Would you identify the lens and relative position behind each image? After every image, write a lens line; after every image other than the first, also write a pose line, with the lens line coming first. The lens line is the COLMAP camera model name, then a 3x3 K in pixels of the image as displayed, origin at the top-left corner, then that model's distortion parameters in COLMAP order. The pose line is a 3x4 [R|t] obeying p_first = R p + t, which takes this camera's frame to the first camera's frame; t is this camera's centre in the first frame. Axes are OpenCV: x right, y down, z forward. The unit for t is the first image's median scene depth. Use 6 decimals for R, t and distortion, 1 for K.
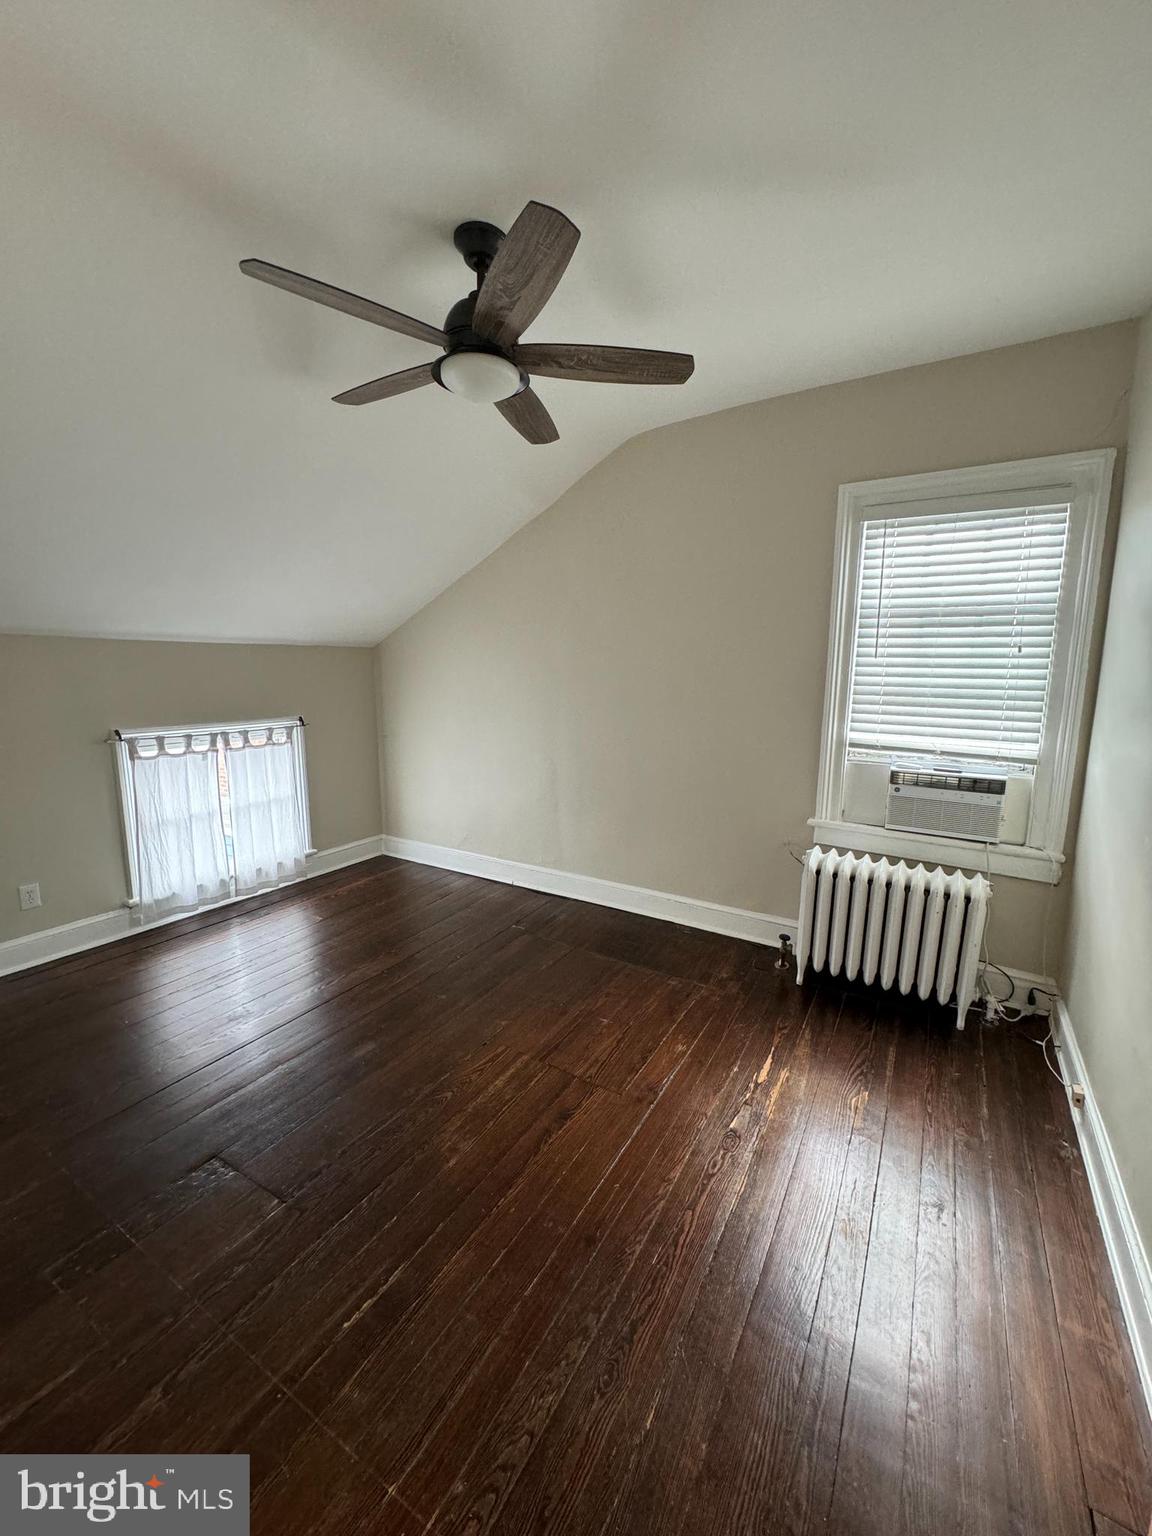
lens RADIAL K [[615.3, 0, 577.2], [0, 615.3, 768.3], [0, 0, 1]] dist [-0.001399, 0.000044]
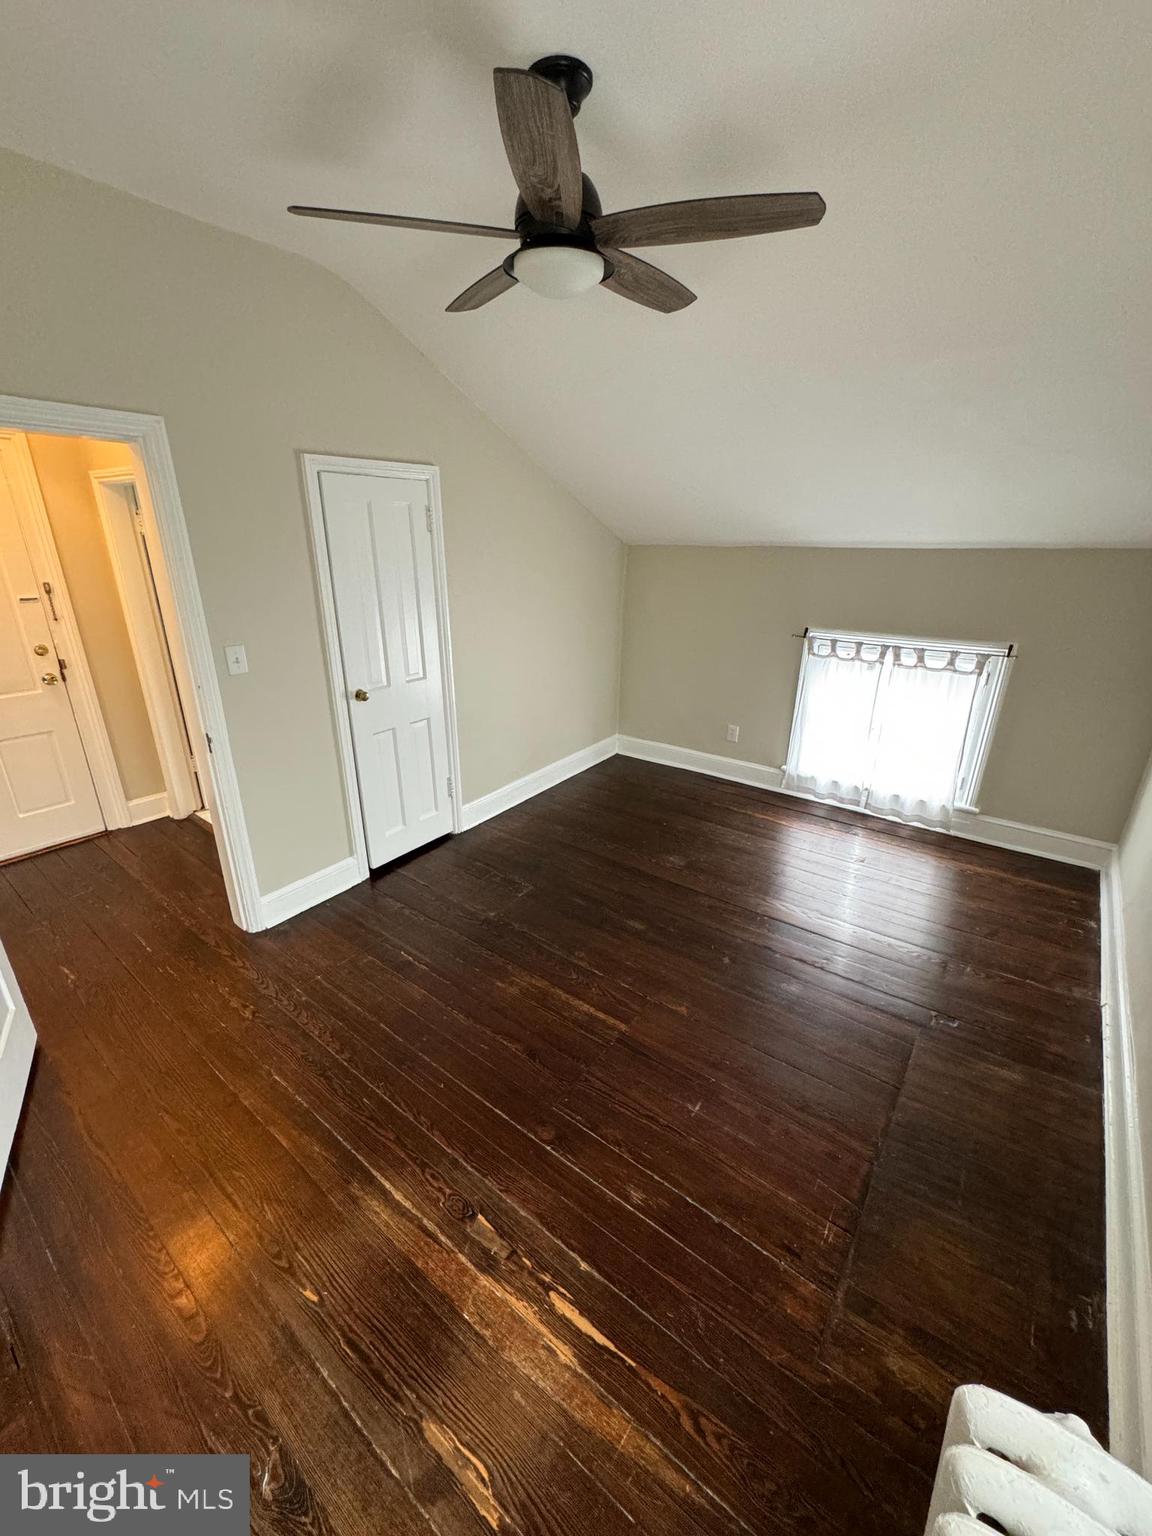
lens RADIAL K [[615.3, 0, 577.2], [0, 615.3, 769.9], [0, 0, 1]] dist [-0.001399, 0.000044]
pose [[-0.121201, 0.349775, -0.928960, 0.453797], [-0.154884, 0.917733, 0.365756, -0.158483], [0.980470, 0.188211, -0.057056, 0.616498]]
